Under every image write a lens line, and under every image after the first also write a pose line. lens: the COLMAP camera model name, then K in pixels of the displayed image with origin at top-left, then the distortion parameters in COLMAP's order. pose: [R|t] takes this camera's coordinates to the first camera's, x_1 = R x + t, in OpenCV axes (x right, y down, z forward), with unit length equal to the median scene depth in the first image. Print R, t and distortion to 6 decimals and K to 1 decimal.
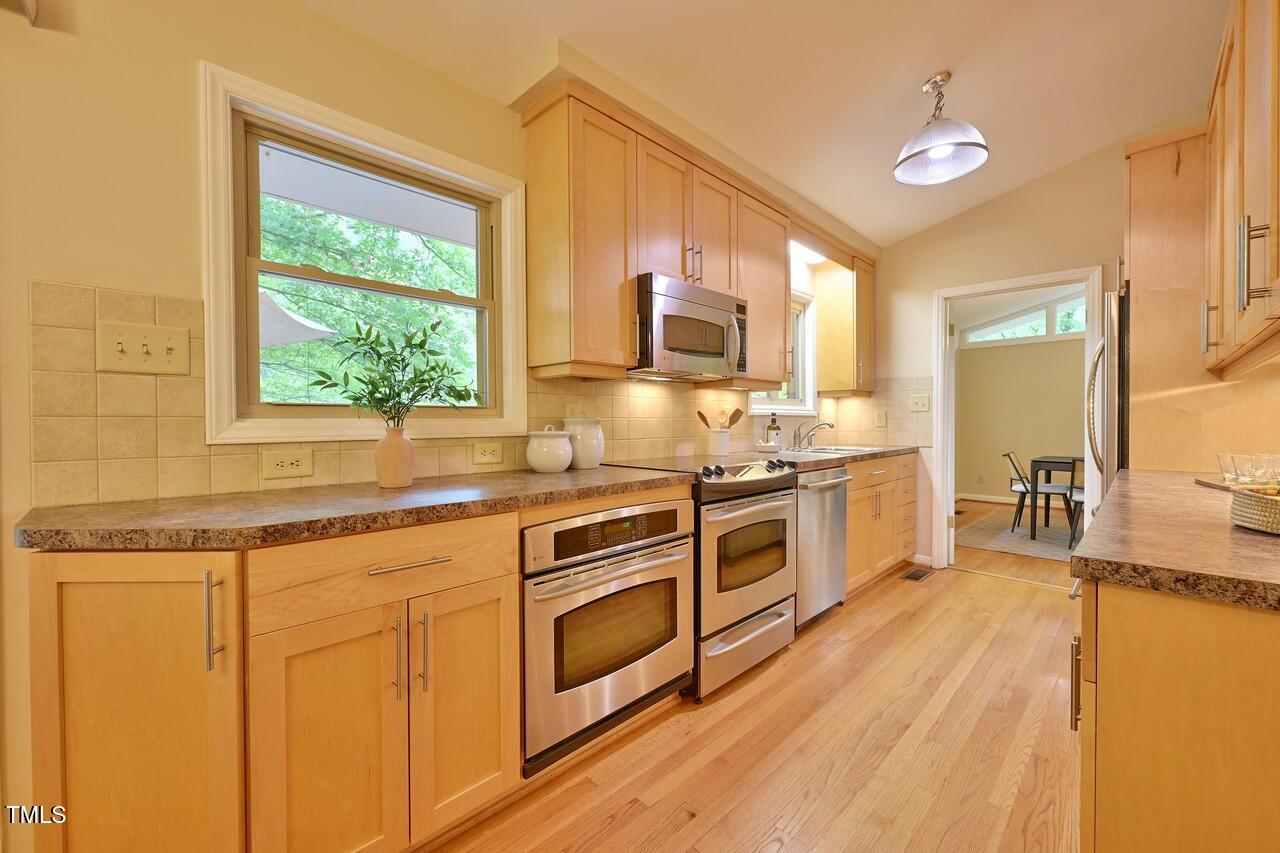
lens RADIAL K [[512.1, 0, 640.0], [0, 512.1, 426.5], [0, 0, 1]] dist [0.001515, -0.000081]
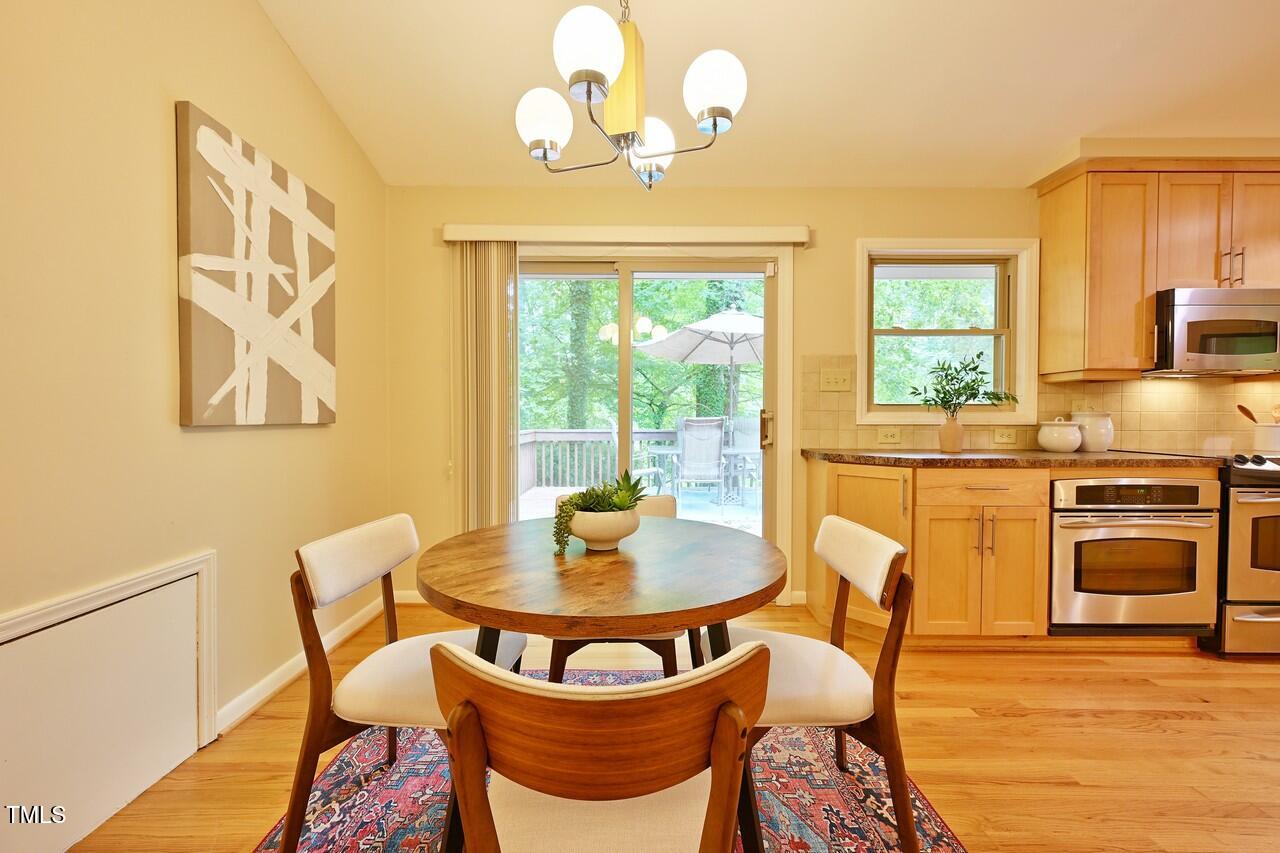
lens RADIAL K [[501.8, 0, 640.0], [0, 501.8, 426.5], [0, 0, 1]] dist [0.000609, -0.000096]
pose [[0.705289, 0.019778, -0.708644, -0.019710], [-0.012536, 0.999802, 0.015428, 0.015651], [0.708809, -0.001997, 0.705397, -0.718589]]
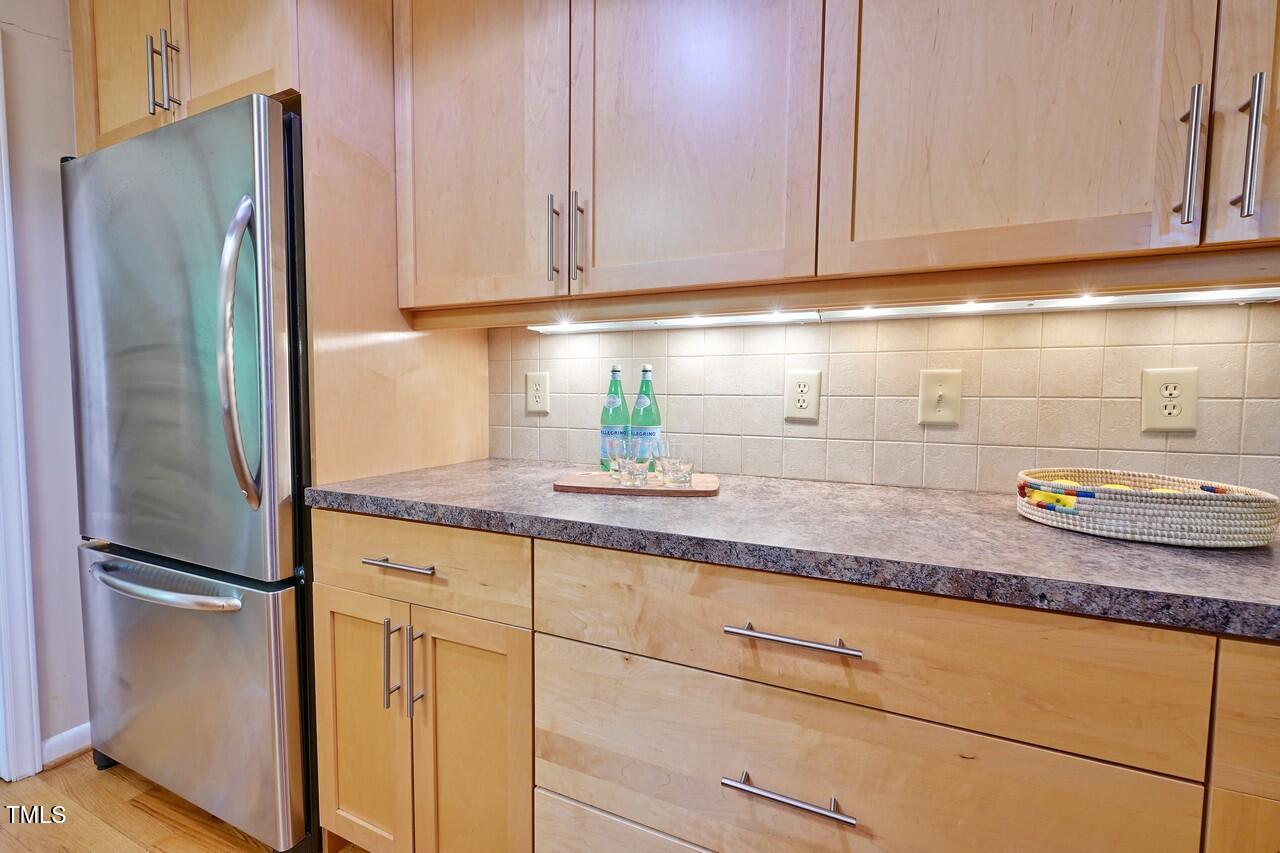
lens RADIAL K [[580.2, 0, 640.0], [0, 580.2, 426.5], [0, 0, 1]] dist [0.012292, -0.000201]
pose [[-0.323333, -0.053594, 0.944766, 0.338859], [0.003150, 0.998328, 0.057711, -0.007366], [-0.946280, 0.021636, -0.322623, 0.960205]]
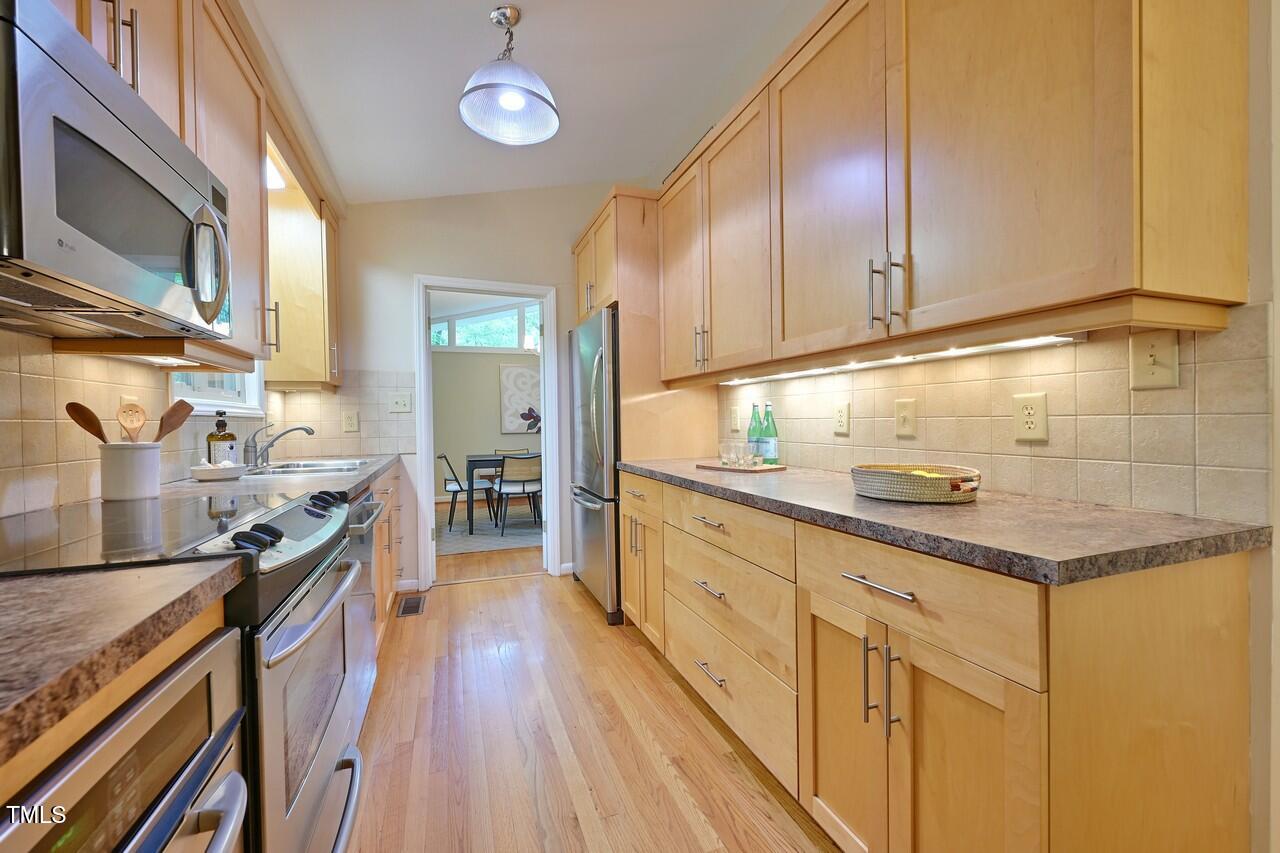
lens RADIAL K [[512.1, 0, 640.0], [0, 512.1, 426.5], [0, 0, 1]] dist [0.001515, -0.000081]
pose [[0.420673, -0.013853, 0.907106, -0.106435], [0.022748, 0.999730, 0.004718, -0.001659], [-0.906927, 0.018650, 0.420875, 0.505506]]
